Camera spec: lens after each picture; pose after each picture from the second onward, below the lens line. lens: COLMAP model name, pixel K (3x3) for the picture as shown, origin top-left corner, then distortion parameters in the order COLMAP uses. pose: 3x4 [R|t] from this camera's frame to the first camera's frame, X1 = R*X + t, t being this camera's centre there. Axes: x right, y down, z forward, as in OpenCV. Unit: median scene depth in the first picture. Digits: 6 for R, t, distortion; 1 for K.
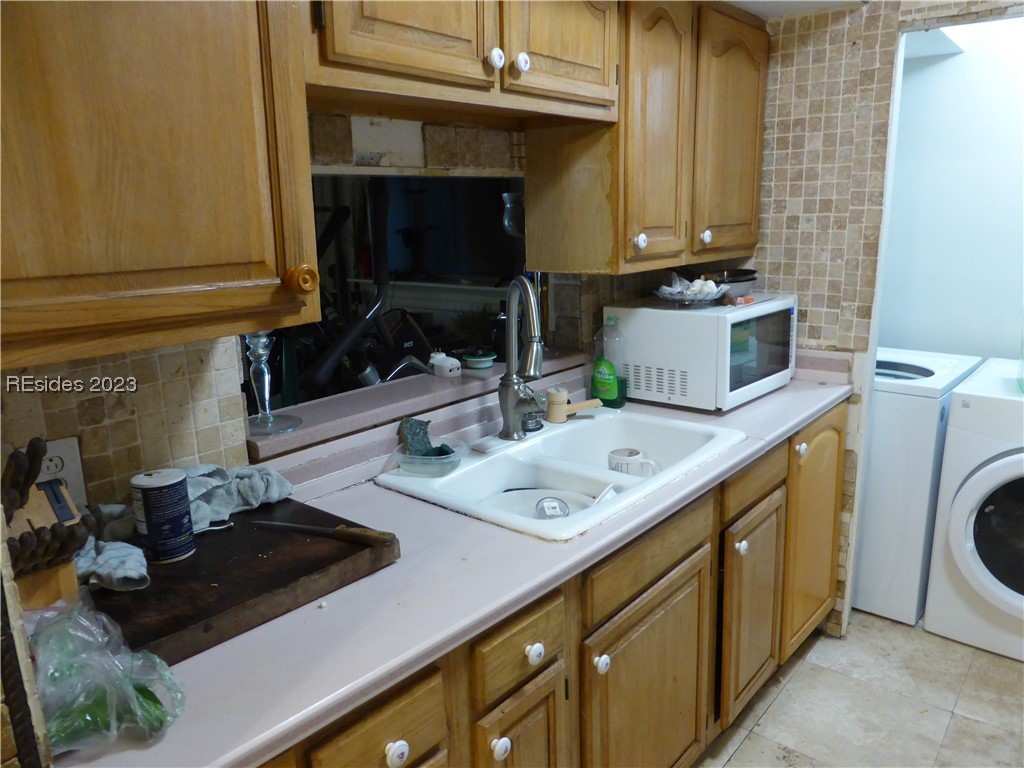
lens RADIAL K [[751.2, 0, 513.0], [0, 751.2, 383.5], [0, 0, 1]] dist [-0.054389, 0.035594]
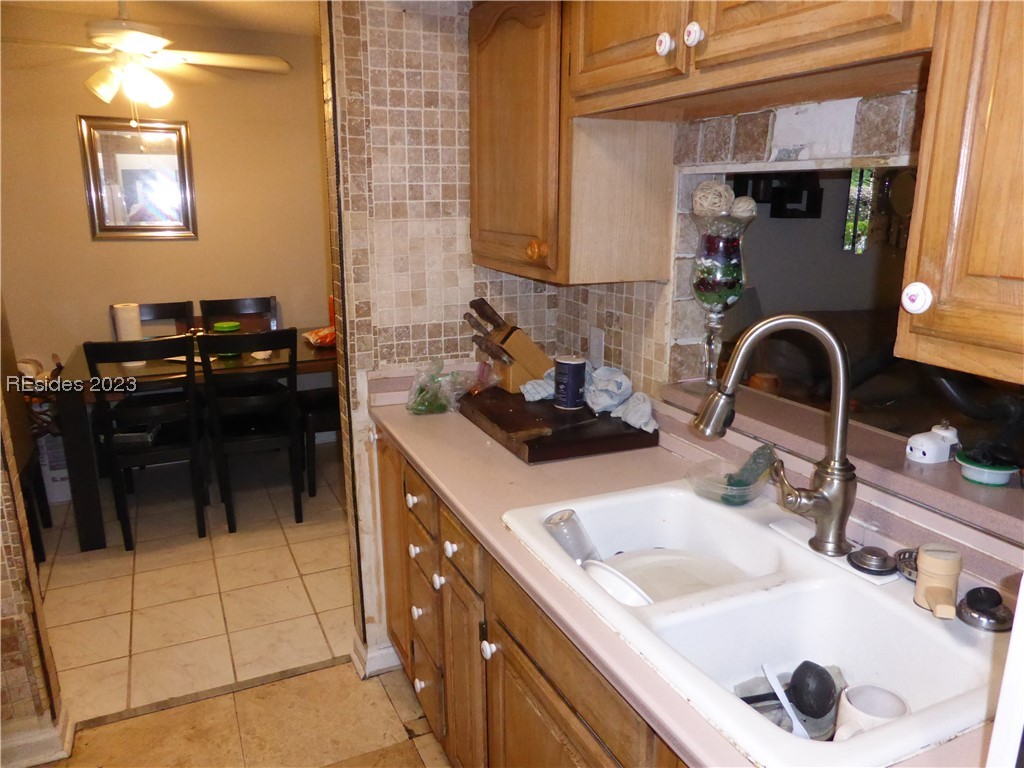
lens RADIAL K [[751.2, 0, 515.8], [0, 751.2, 387.5], [0, 0, 1]] dist [-0.054389, 0.035594]
pose [[-0.427831, 0.242931, -0.870600, 0.794988], [-0.201473, 0.913339, 0.353865, -0.288667], [0.881118, 0.326797, -0.341811, 1.092791]]
